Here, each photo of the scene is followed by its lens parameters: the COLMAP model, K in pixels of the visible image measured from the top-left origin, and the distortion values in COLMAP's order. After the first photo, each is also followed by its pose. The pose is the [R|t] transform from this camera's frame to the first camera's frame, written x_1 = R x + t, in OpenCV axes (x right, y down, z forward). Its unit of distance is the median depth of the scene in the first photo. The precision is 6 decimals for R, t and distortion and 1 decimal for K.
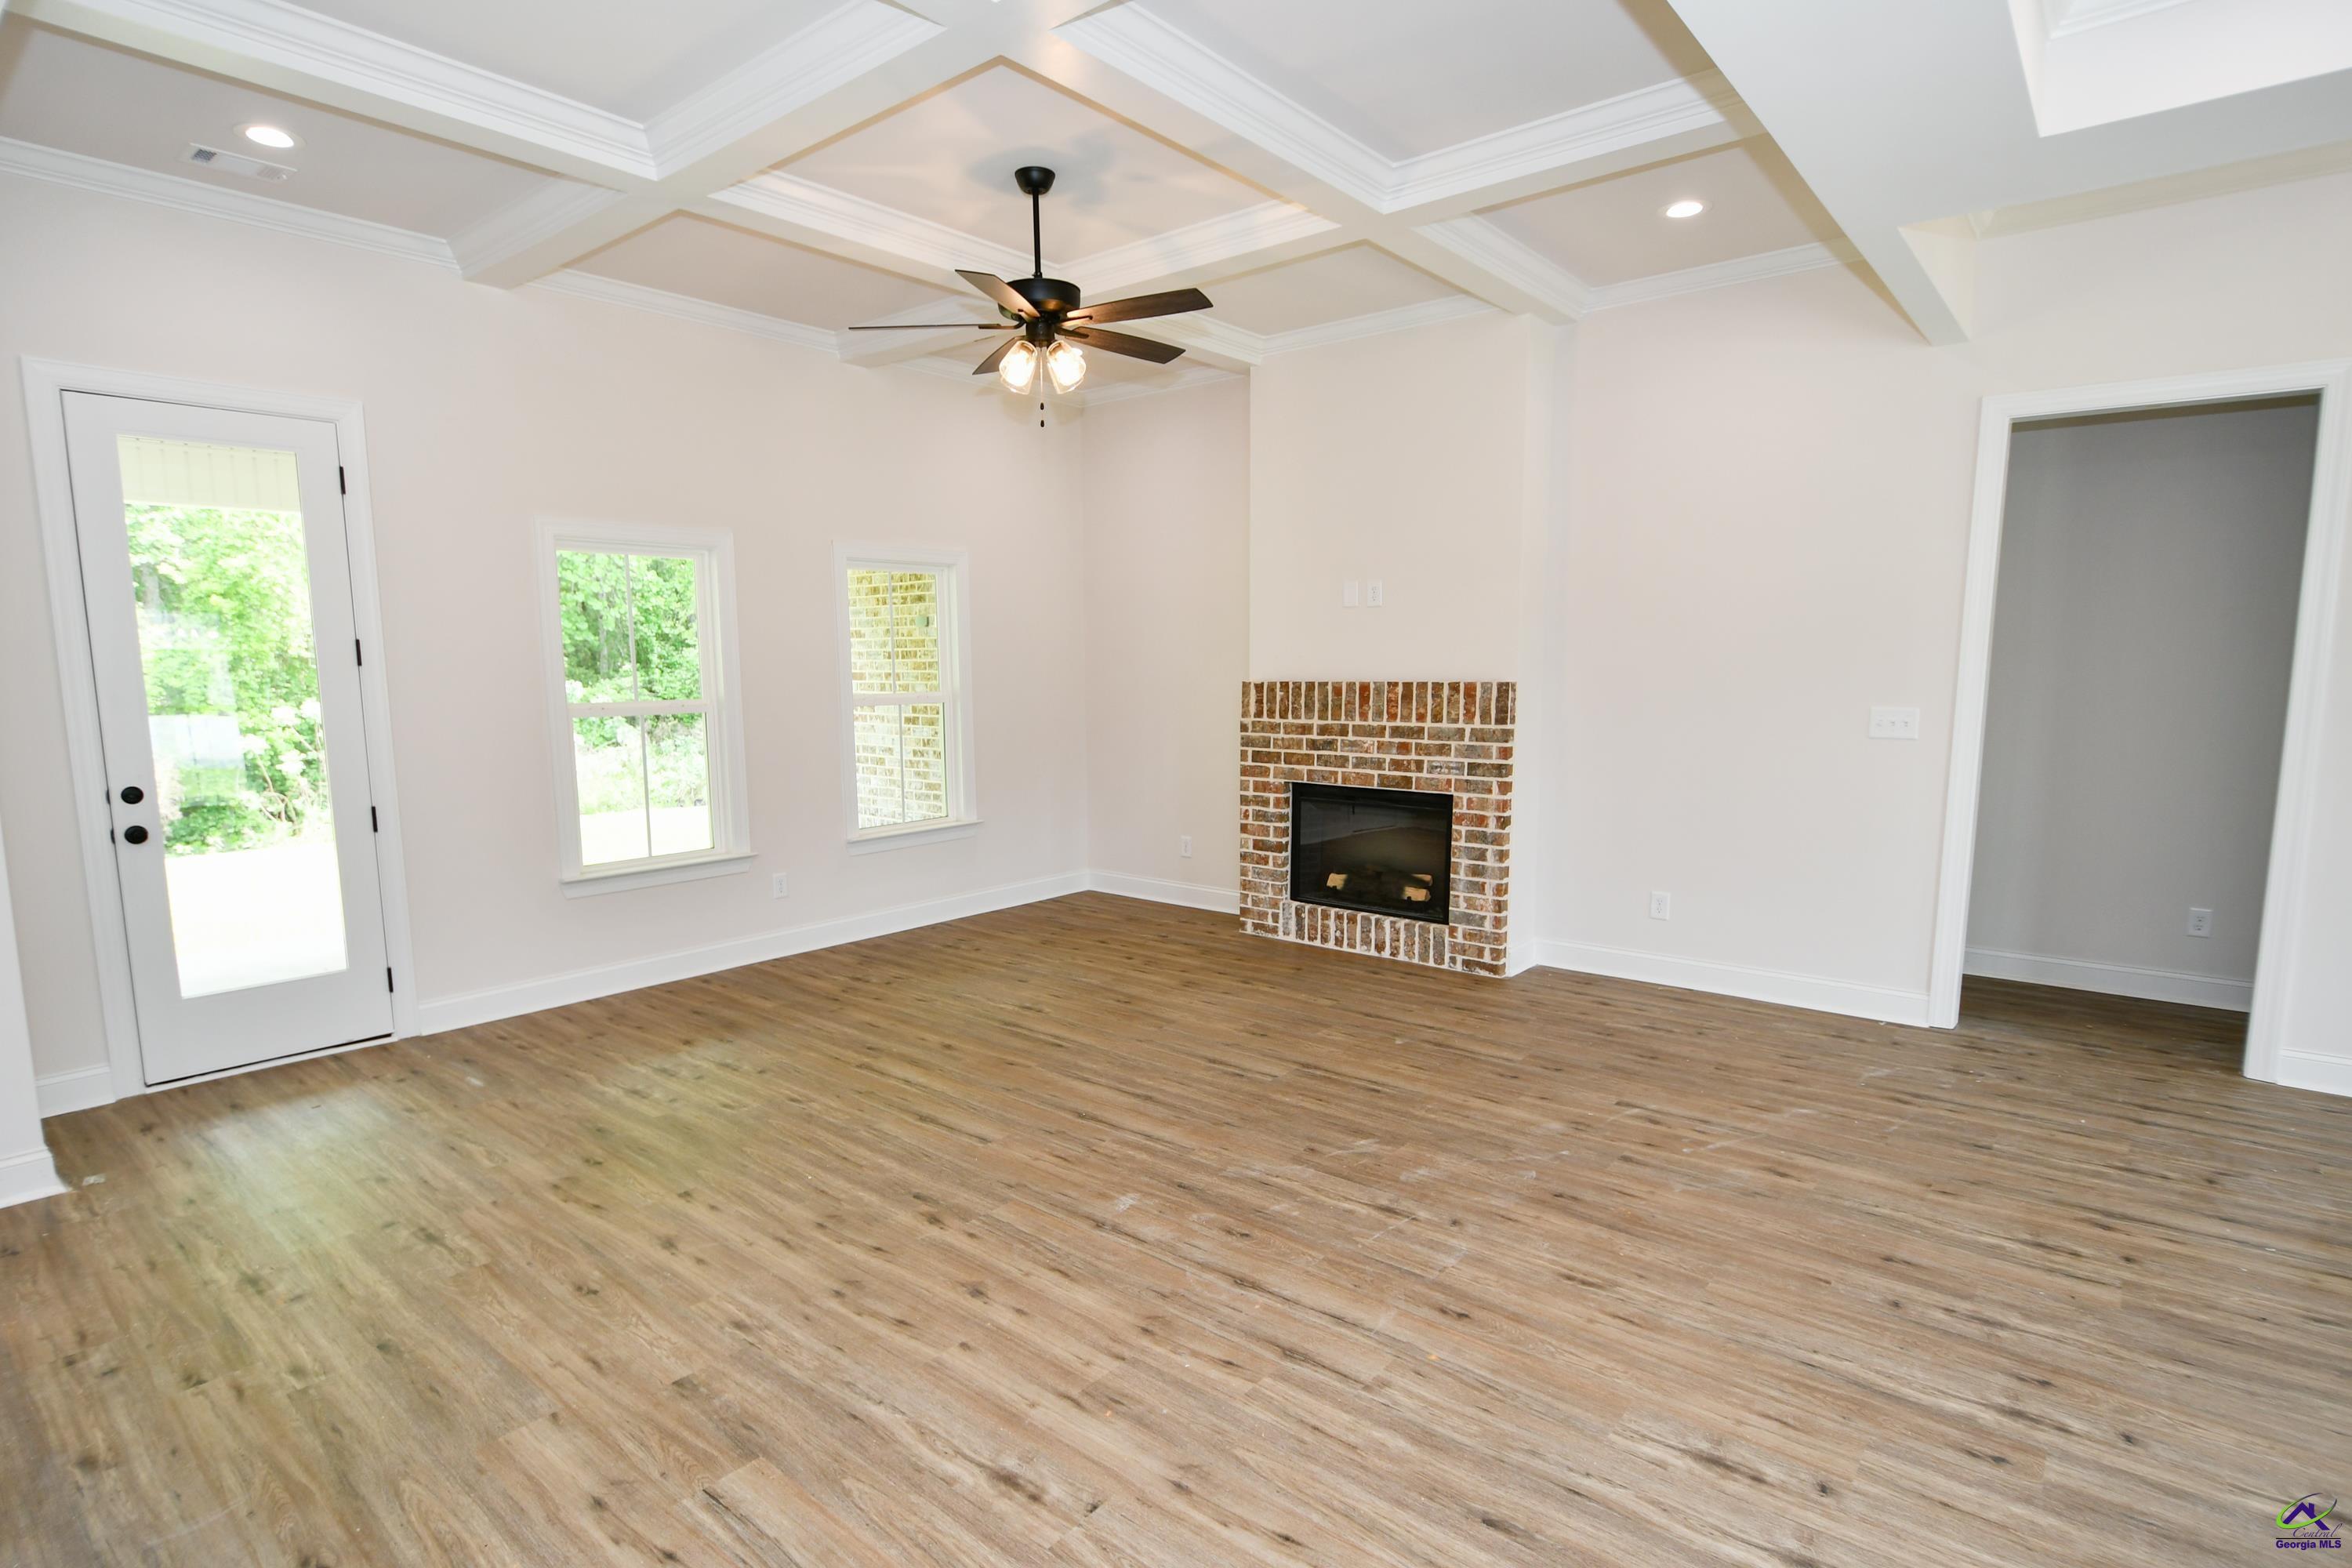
lens RADIAL K [[1194.6, 0, 1141.4], [0, 1194.6, 813.4], [0, 0, 1]] dist [-0.005458, -0.001134]
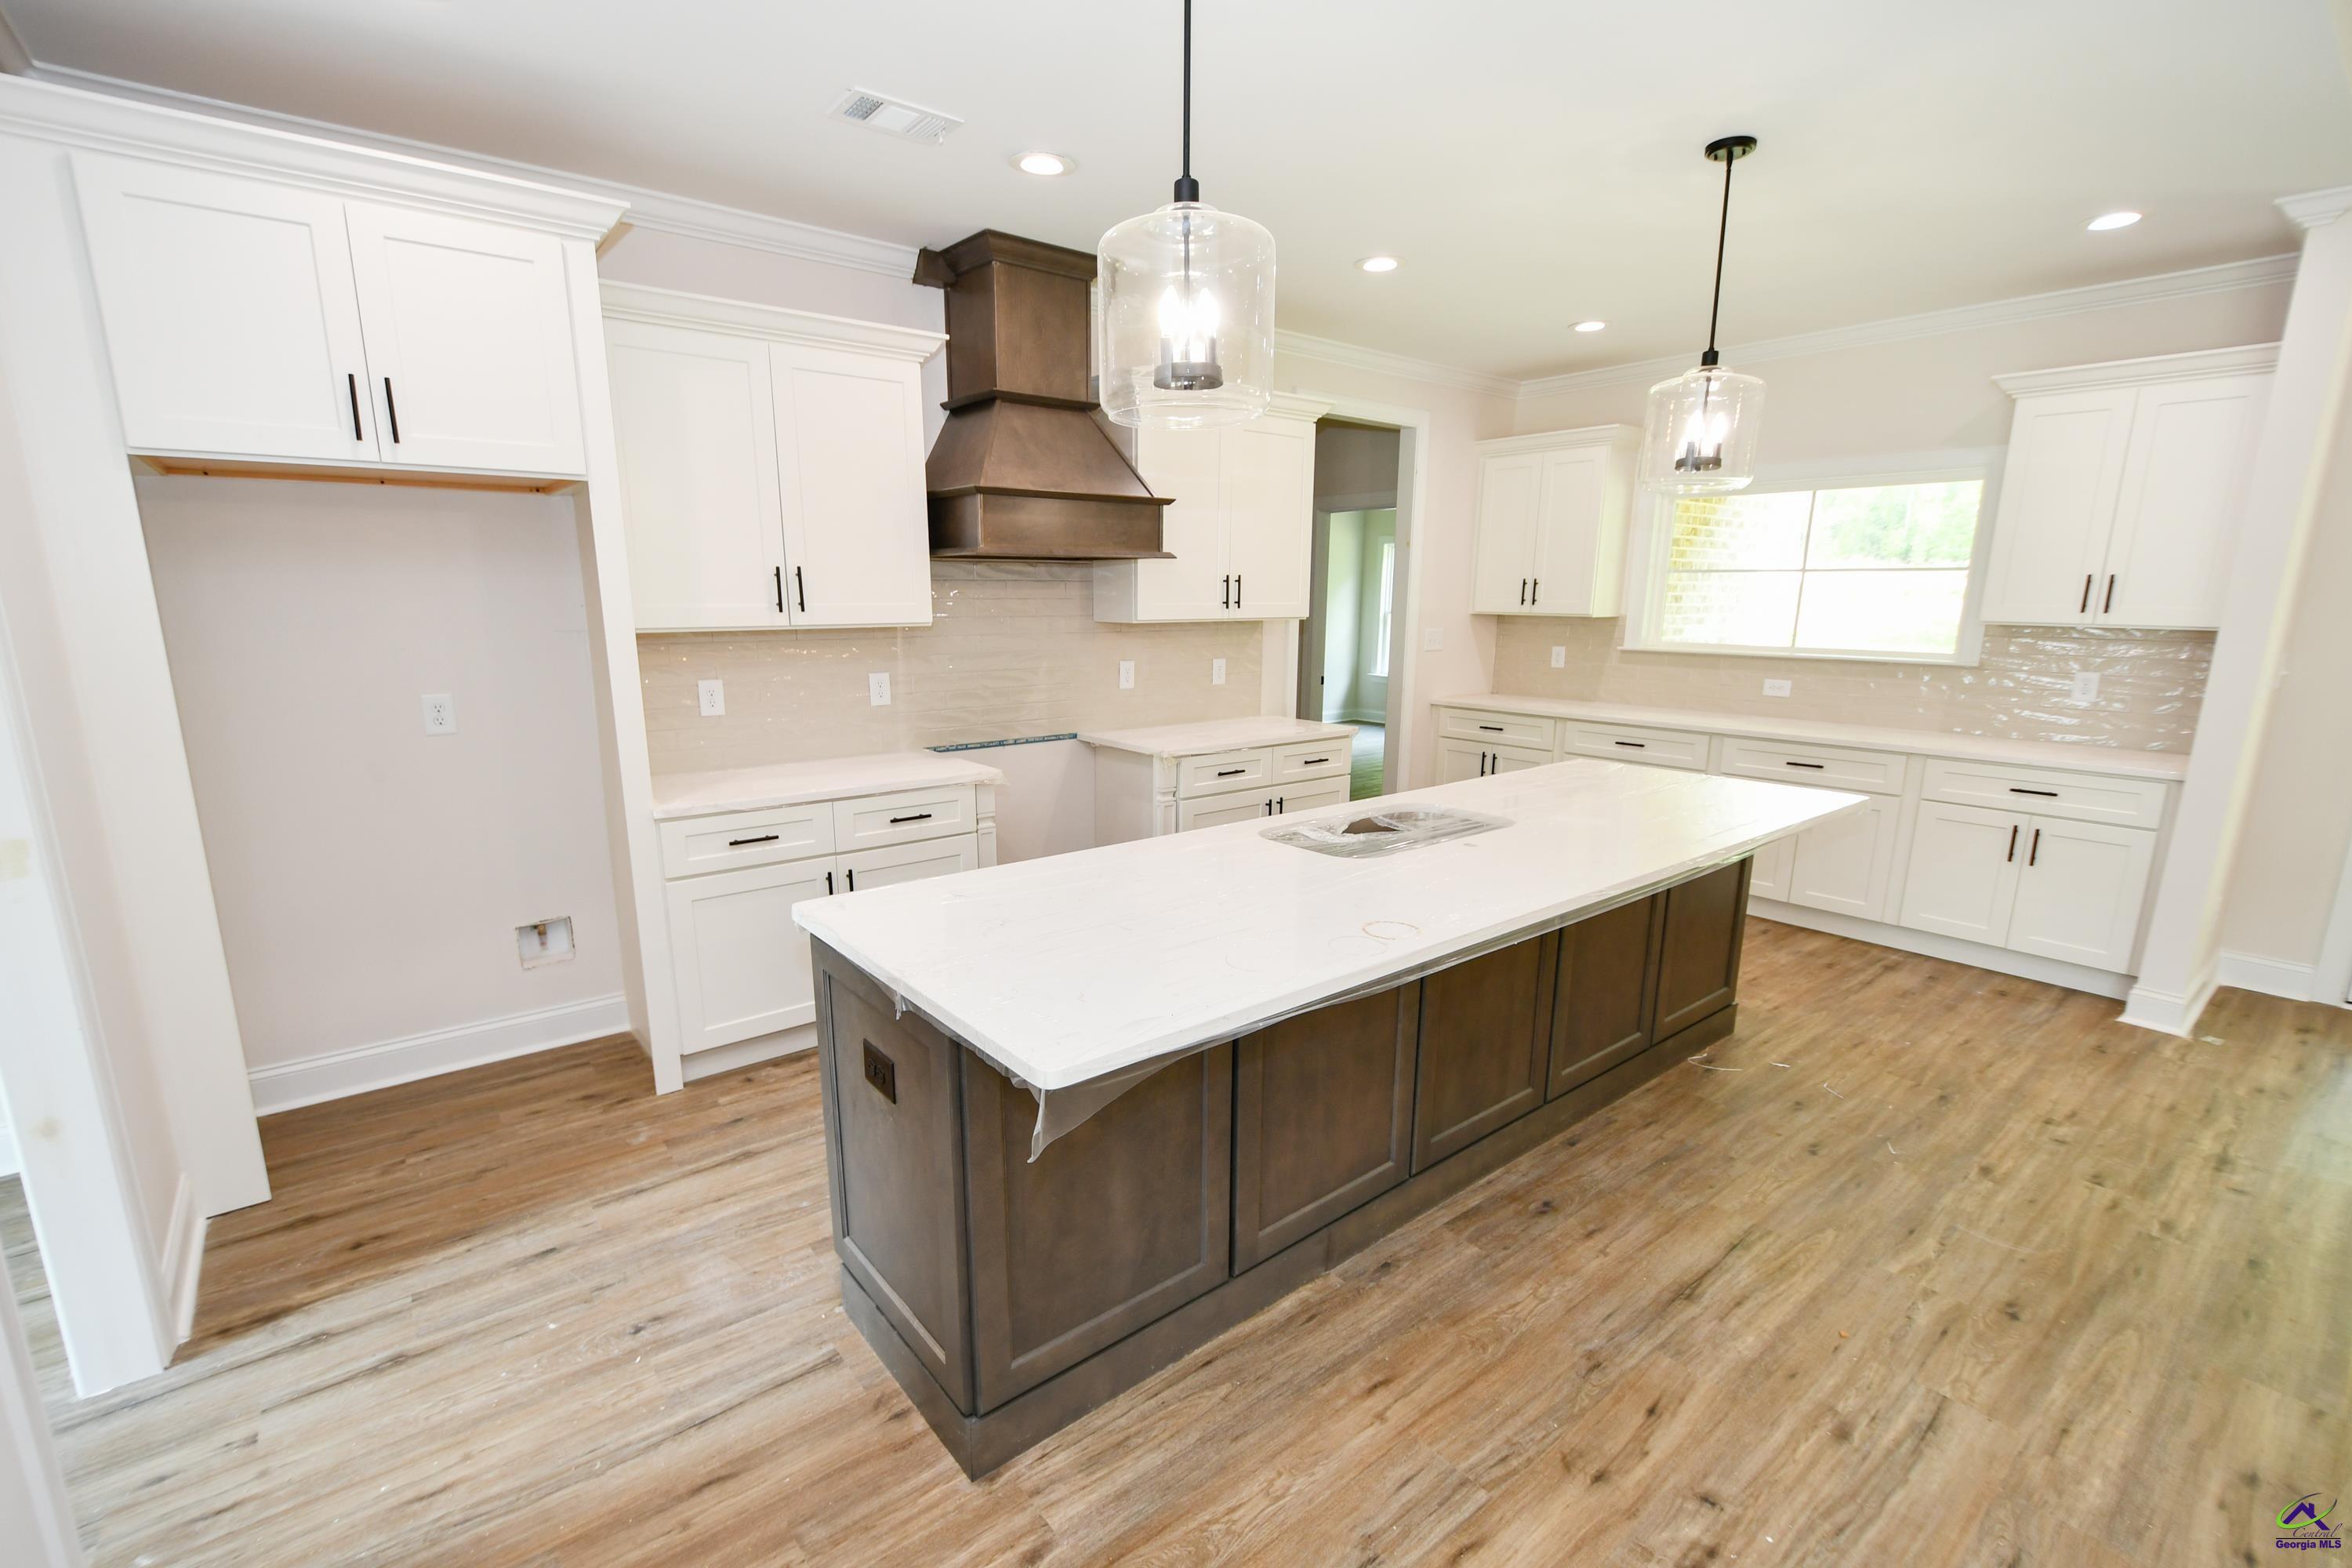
lens RADIAL K [[1033.1, 0, 1152.6], [0, 1033.1, 818.7], [0, 0, 1]] dist [0.002716, -0.004636]
pose [[-0.191629, 0.220723, -0.956326, 0.151566], [-0.130049, 0.960082, 0.247649, -0.010736], [0.972813, 0.171826, -0.155275, 0.063477]]
